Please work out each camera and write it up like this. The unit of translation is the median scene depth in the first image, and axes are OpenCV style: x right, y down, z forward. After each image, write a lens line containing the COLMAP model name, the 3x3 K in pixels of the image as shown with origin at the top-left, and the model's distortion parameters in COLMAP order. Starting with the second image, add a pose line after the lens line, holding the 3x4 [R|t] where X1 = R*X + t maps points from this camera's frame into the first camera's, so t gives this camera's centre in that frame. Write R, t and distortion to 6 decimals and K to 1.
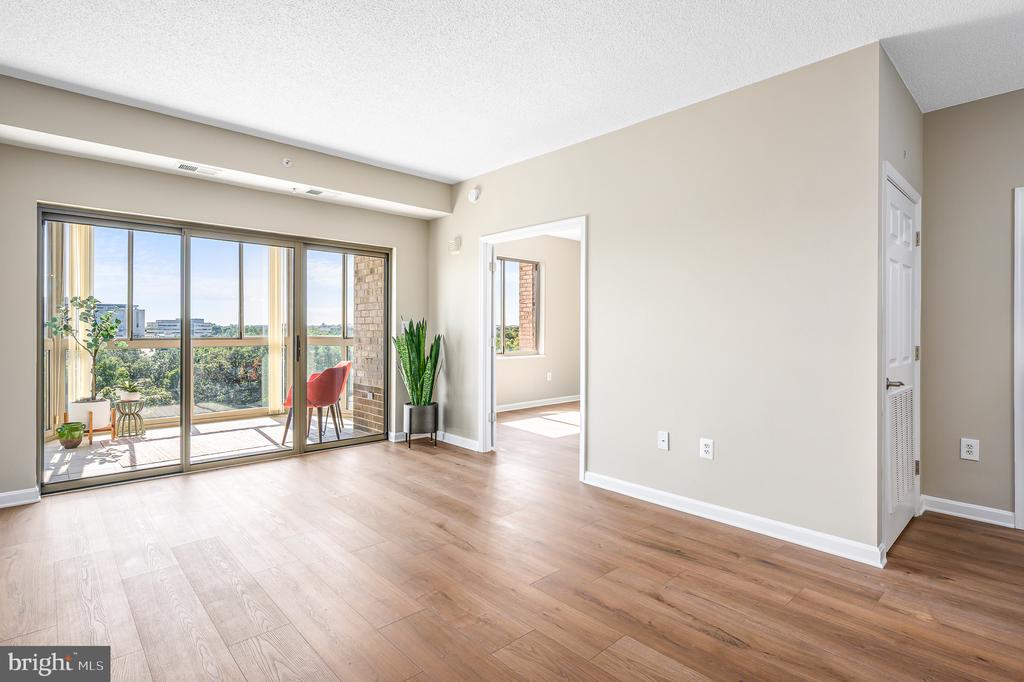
lens RADIAL K [[505.9, 0, 518.2], [0, 505.9, 332.9], [0, 0, 1]] dist [0.000531, 0.000276]
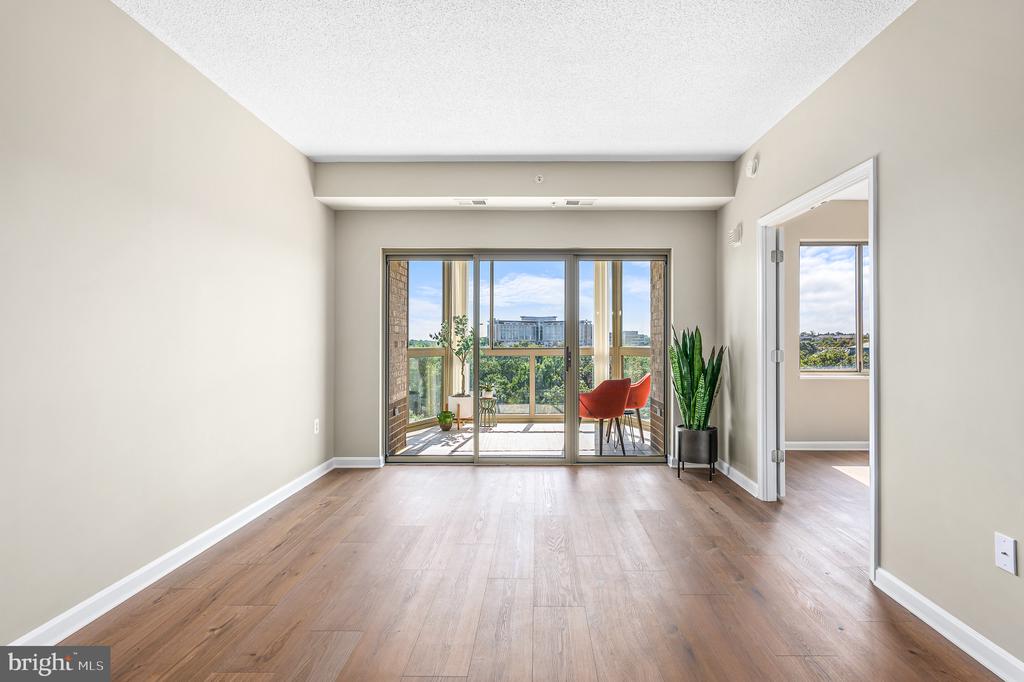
lens RADIAL K [[508.2, 0, 534.4], [0, 508.2, 335.8], [0, 0, 1]] dist [0.001274, 0.000488]
pose [[0.725726, -0.010233, -0.687907, 0.206949], [0.000291, 0.999894, -0.014567, -0.001007], [0.687983, 0.010372, 0.725652, 0.201318]]
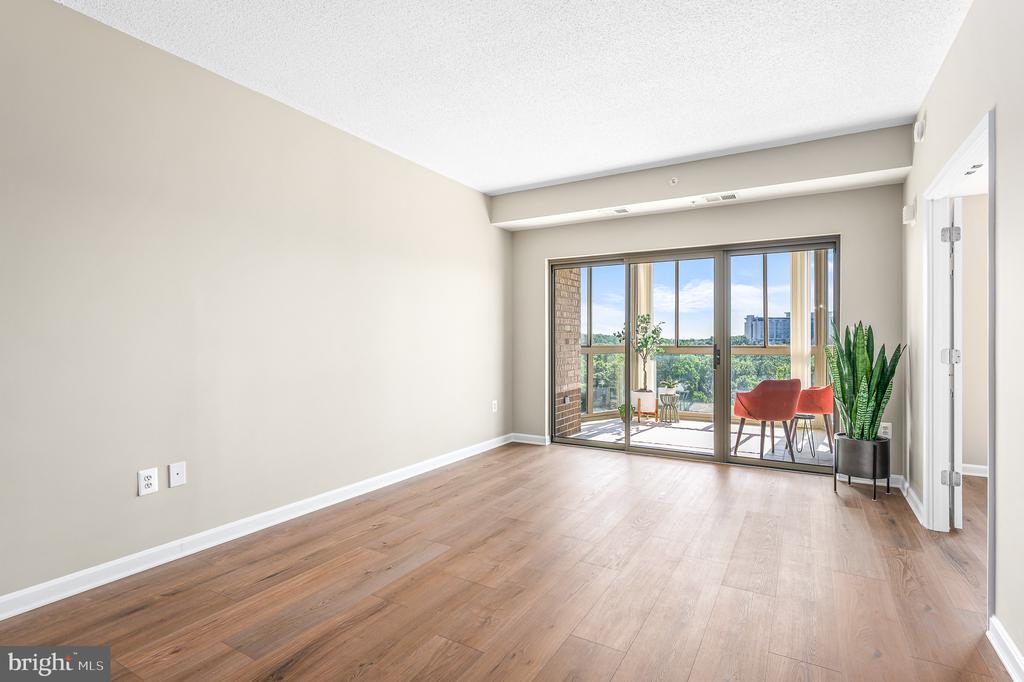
lens RADIAL K [[497.0, 0, 516.9], [0, 497.0, 339.2], [0, 0, 1]] dist [-0.000299, 0.000363]
pose [[0.285609, -0.003554, -0.958340, 0.378652], [-0.003260, 0.999984, -0.004680, 0.001896], [0.958341, 0.004461, 0.285593, 0.318609]]
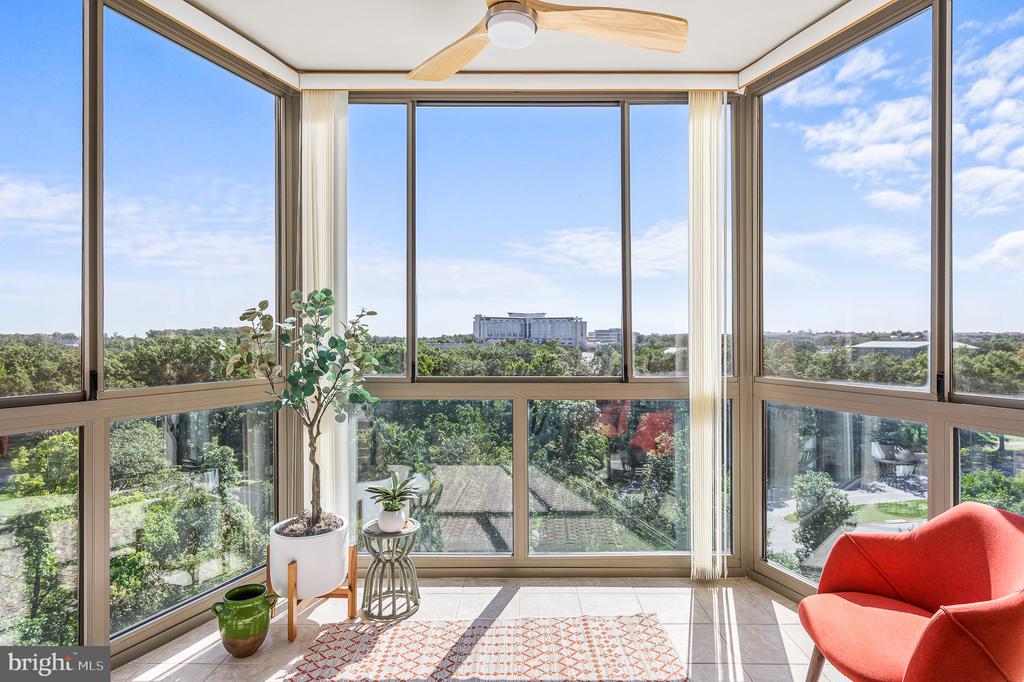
lens RADIAL K [[526.4, 0, 526.8], [0, 526.4, 335.2], [0, 0, 1]] dist [0.000615, -0.000276]
pose [[0.731737, -0.004421, -0.681573, -0.436926], [-0.003691, 0.999939, -0.010448, -0.028835], [0.681577, 0.010160, 0.731675, 0.875354]]
